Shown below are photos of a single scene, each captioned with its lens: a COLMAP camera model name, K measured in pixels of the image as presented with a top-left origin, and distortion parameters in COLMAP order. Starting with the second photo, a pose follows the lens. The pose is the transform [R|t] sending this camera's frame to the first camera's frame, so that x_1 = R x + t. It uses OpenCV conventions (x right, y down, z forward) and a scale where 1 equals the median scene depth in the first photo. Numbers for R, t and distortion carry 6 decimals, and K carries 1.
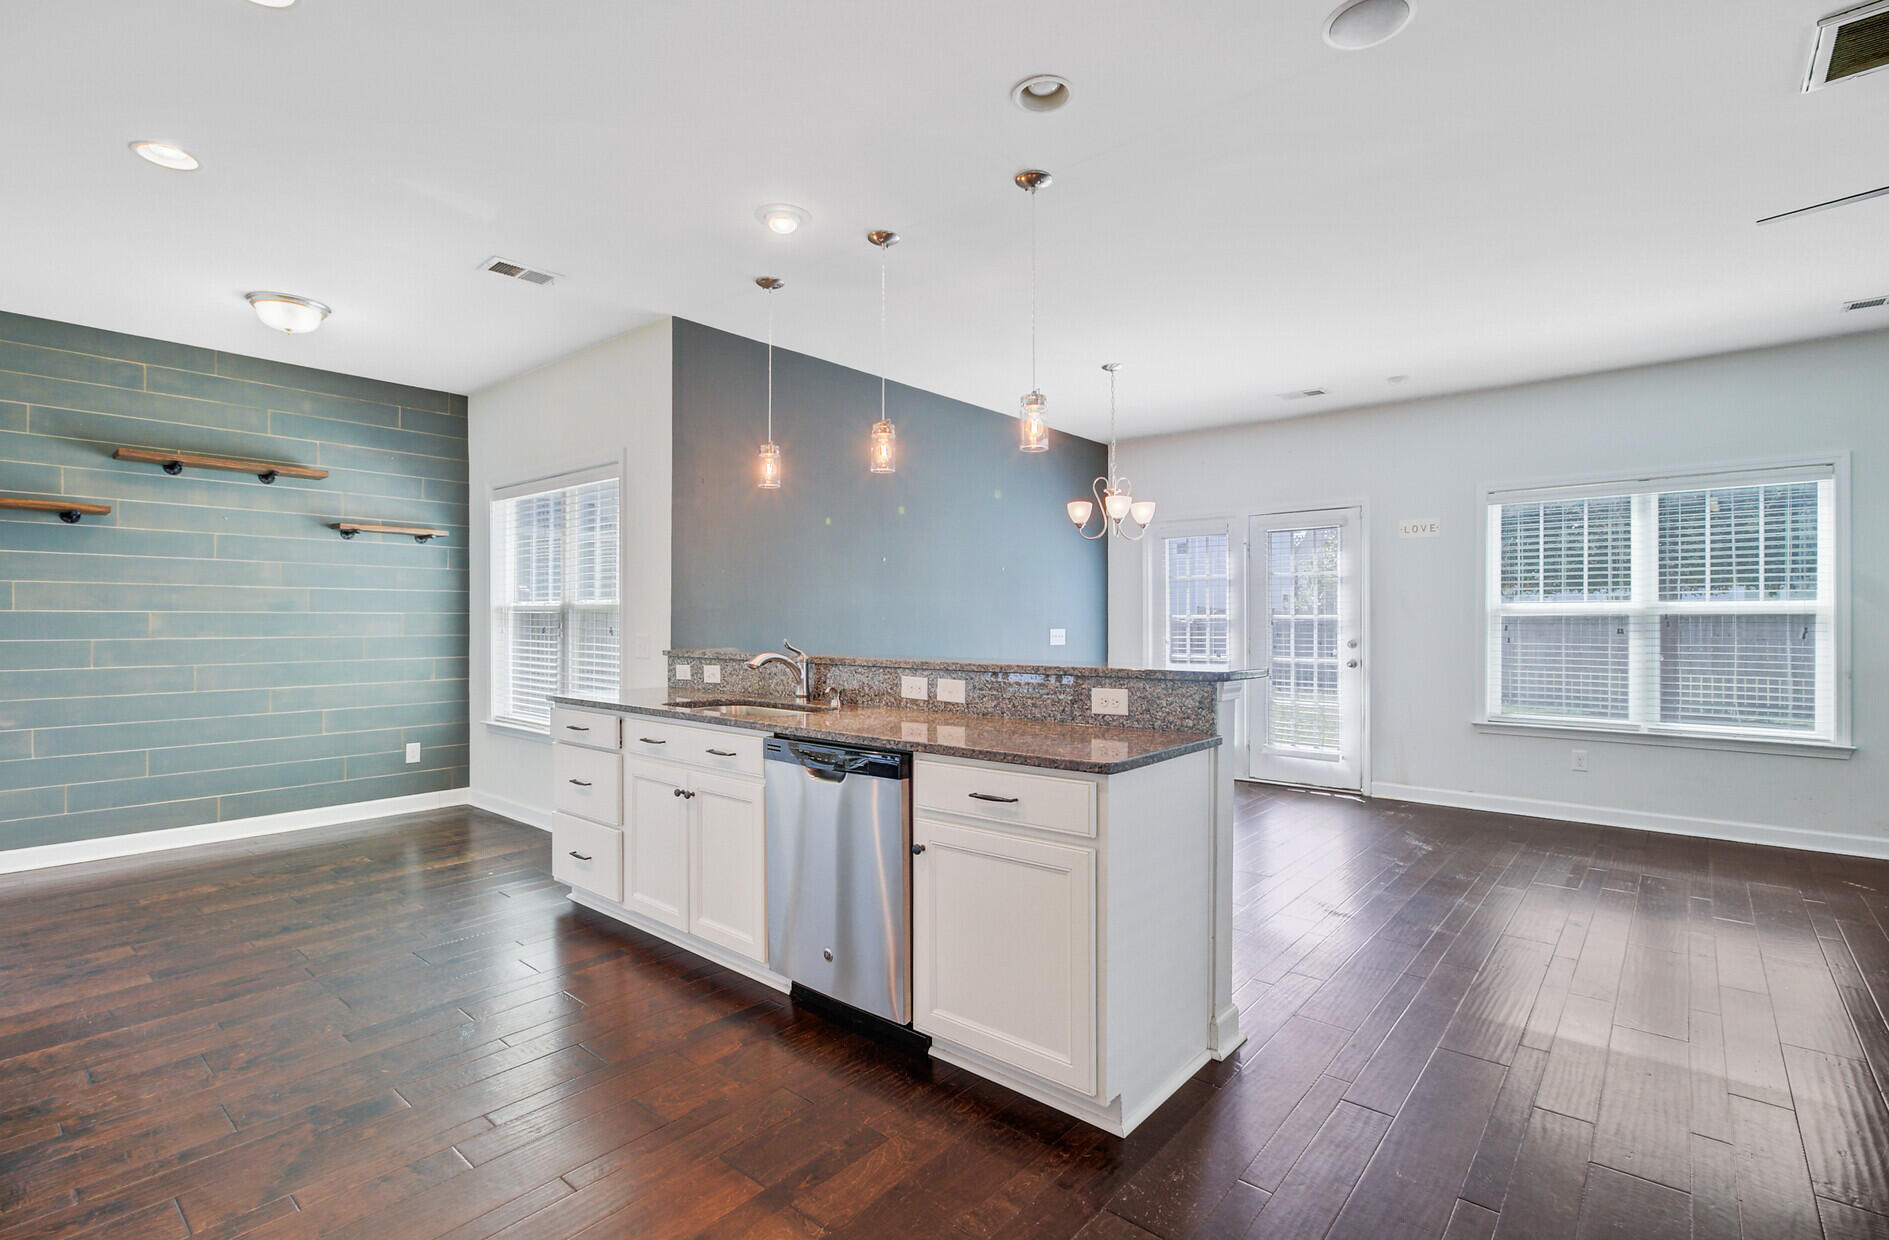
lens RADIAL K [[874.1, 0, 944.5], [0, 874.1, 621.1], [0, 0, 1]] dist [-0.005991, 0.002949]
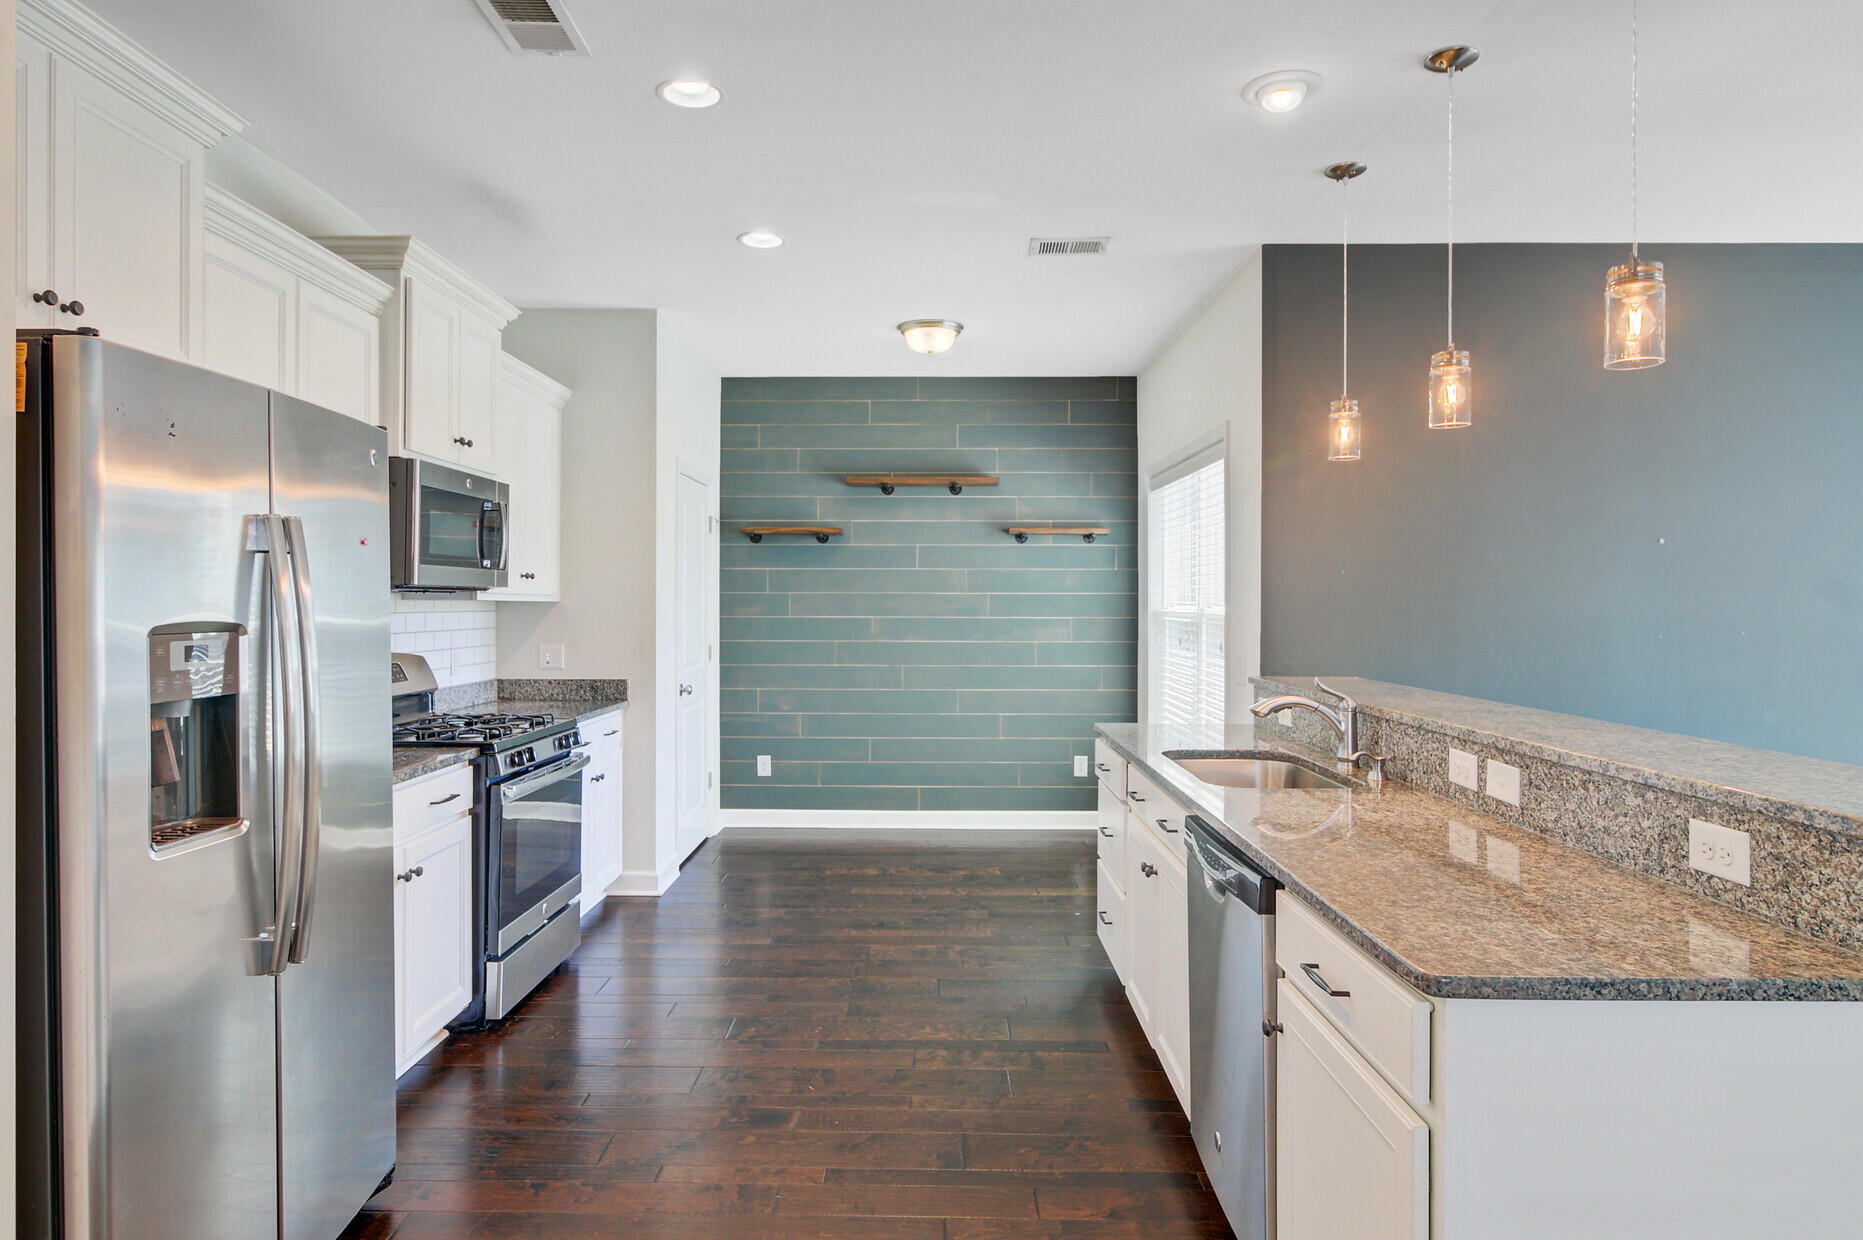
lens RADIAL K [[1086.5, 0, 923.6], [0, 1086.5, 609.0], [0, 0, 1]] dist [0.004628, 0.000629]
pose [[0.642341, 0.005784, -0.766397, 0.213102], [-0.003613, 0.999983, 0.004518, -0.027770], [0.766410, -0.000133, 0.642351, 0.138299]]
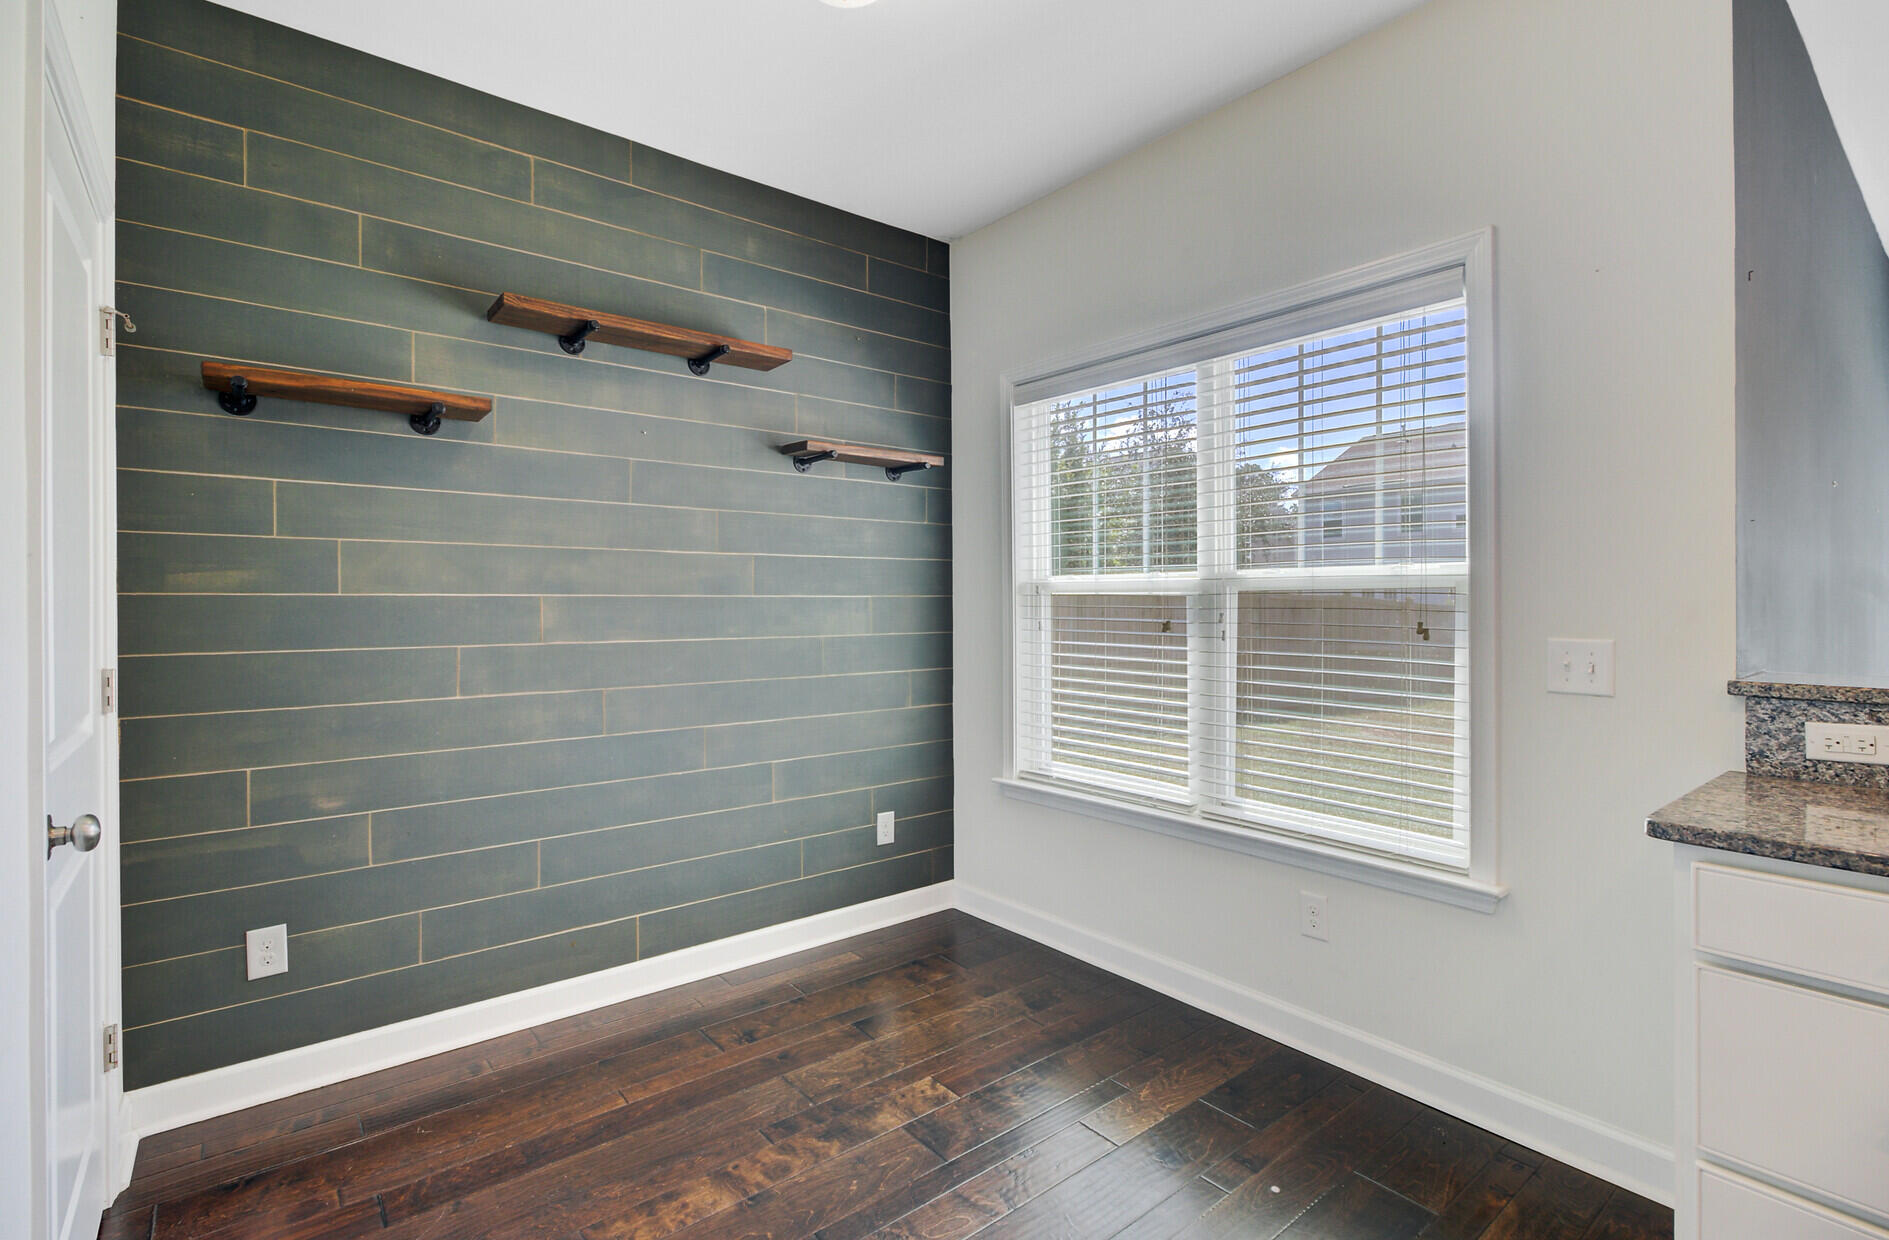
lens RADIAL K [[874.1, 0, 929.2], [0, 874.1, 604.2], [0, 0, 1]] dist [-0.005991, 0.002949]
pose [[0.982249, -0.005100, -0.187511, -0.550544], [0.004532, 0.999984, -0.003455, -0.002055], [0.187525, 0.002544, 0.982257, 0.485586]]
